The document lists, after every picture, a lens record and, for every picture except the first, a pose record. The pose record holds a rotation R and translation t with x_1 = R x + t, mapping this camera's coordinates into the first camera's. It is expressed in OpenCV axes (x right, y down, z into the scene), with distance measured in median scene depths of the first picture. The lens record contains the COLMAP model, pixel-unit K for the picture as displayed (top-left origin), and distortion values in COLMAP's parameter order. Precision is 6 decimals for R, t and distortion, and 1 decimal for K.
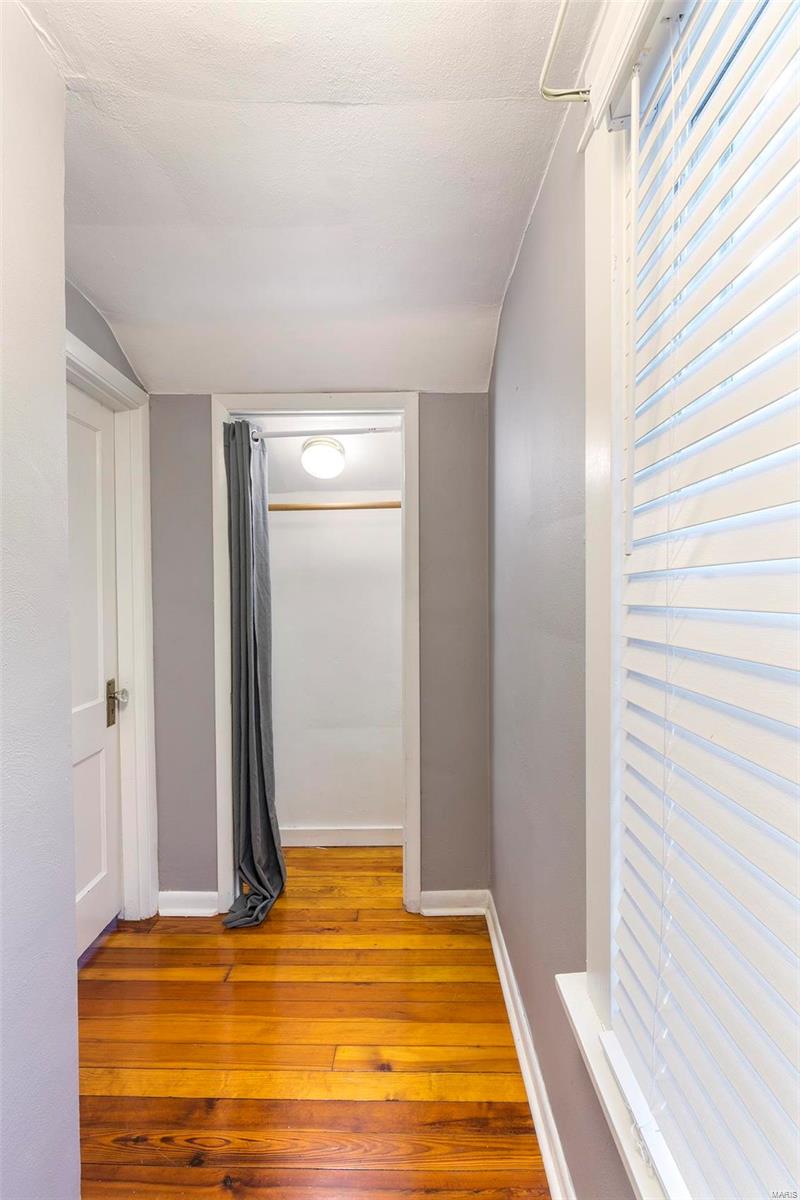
lens RADIAL K [[542.9, 0, 398.5], [0, 542.9, 598.2], [0, 0, 1]] dist [-0.002372, -0.000420]
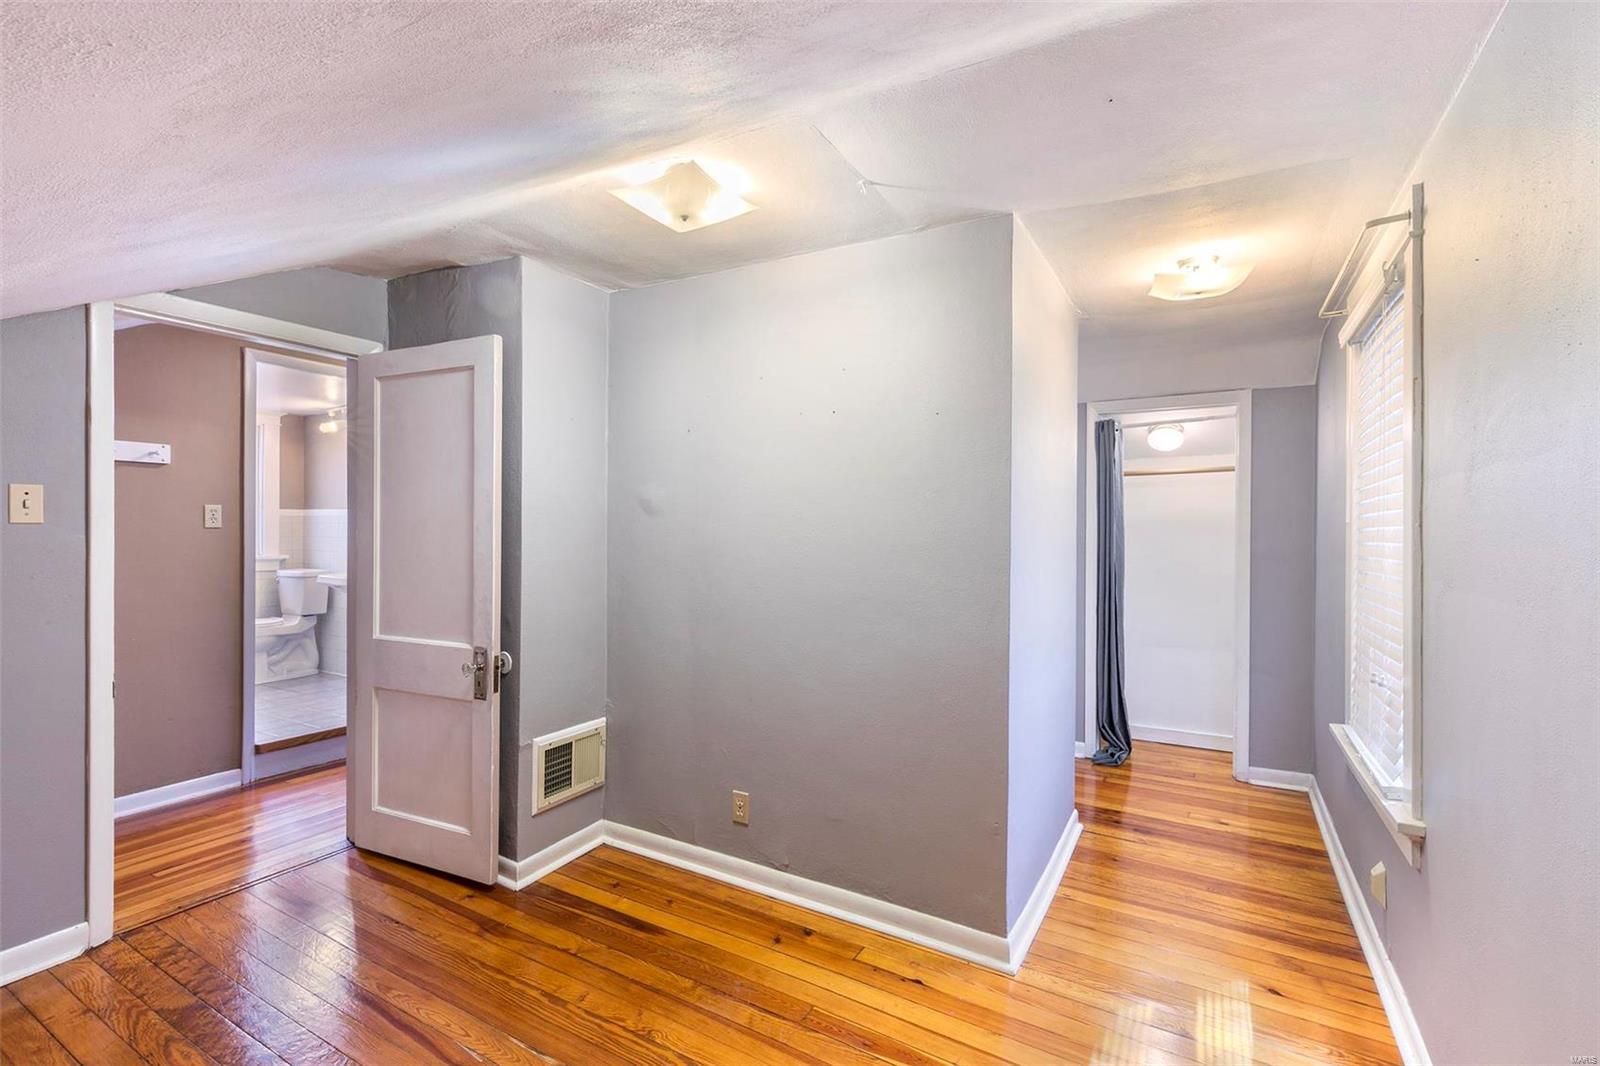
lens RADIAL K [[723.8, 0, 795.8], [0, 723.8, 535.3], [0, 0, 1]] dist [-0.002372, -0.000420]
pose [[0.870168, 0.011608, -0.492618, -0.058789], [-0.017885, 0.999808, -0.008034, 0.015394], [0.492430, 0.015801, 0.870209, -1.087714]]
